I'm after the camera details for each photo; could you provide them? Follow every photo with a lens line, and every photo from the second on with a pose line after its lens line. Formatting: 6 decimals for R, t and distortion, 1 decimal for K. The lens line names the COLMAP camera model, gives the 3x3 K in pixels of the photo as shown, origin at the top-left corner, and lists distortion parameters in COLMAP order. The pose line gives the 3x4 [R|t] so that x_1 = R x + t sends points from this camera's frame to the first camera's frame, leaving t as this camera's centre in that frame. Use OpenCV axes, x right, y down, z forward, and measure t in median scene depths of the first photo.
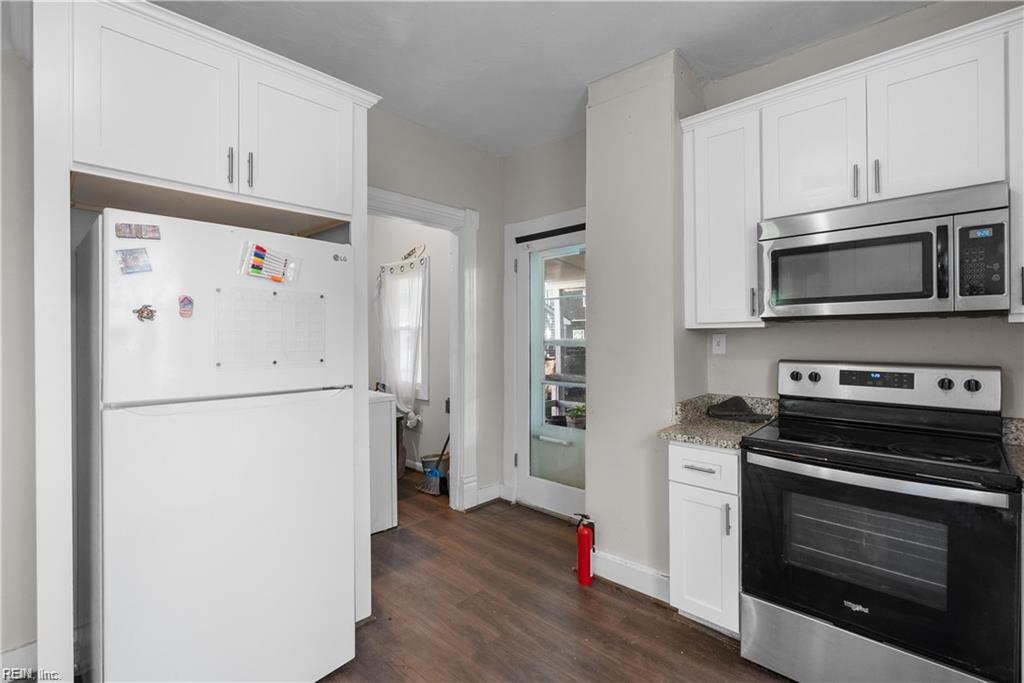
lens RADIAL K [[467.7, 0, 513.6], [0, 467.7, 336.3], [0, 0, 1]] dist [-0.008797, 0.001863]
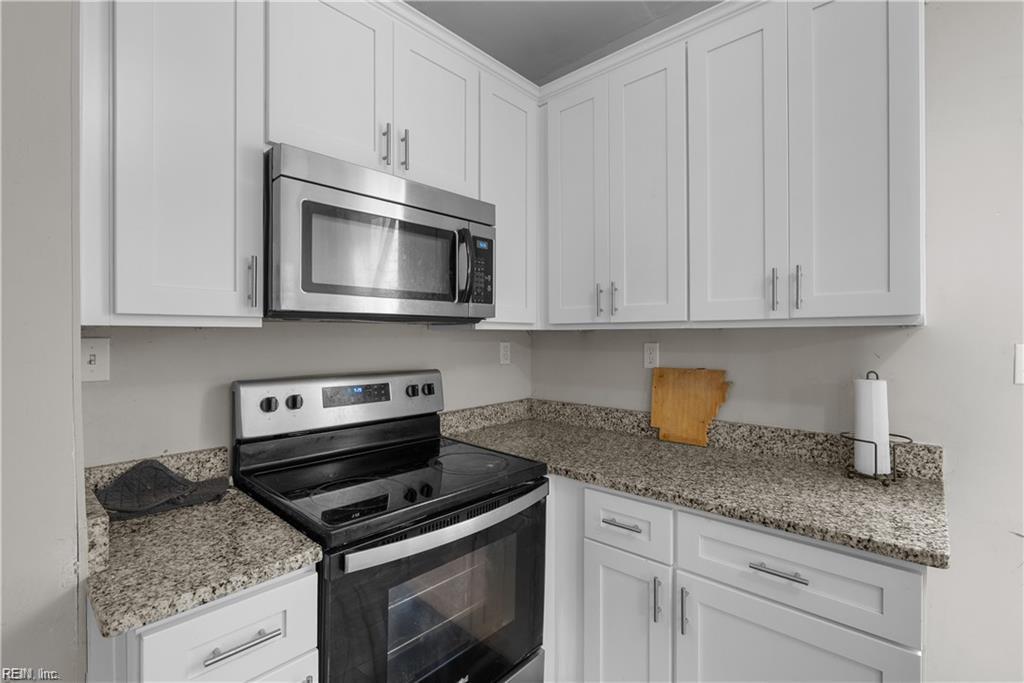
lens RADIAL K [[467.7, 0, 513.7], [0, 467.7, 337.8], [0, 0, 1]] dist [-0.008797, 0.001863]
pose [[-0.022069, -0.001089, 0.999756, -0.050227], [0.000355, 0.999999, 0.001097, -0.008431], [-0.999756, 0.000380, -0.022068, 0.741956]]
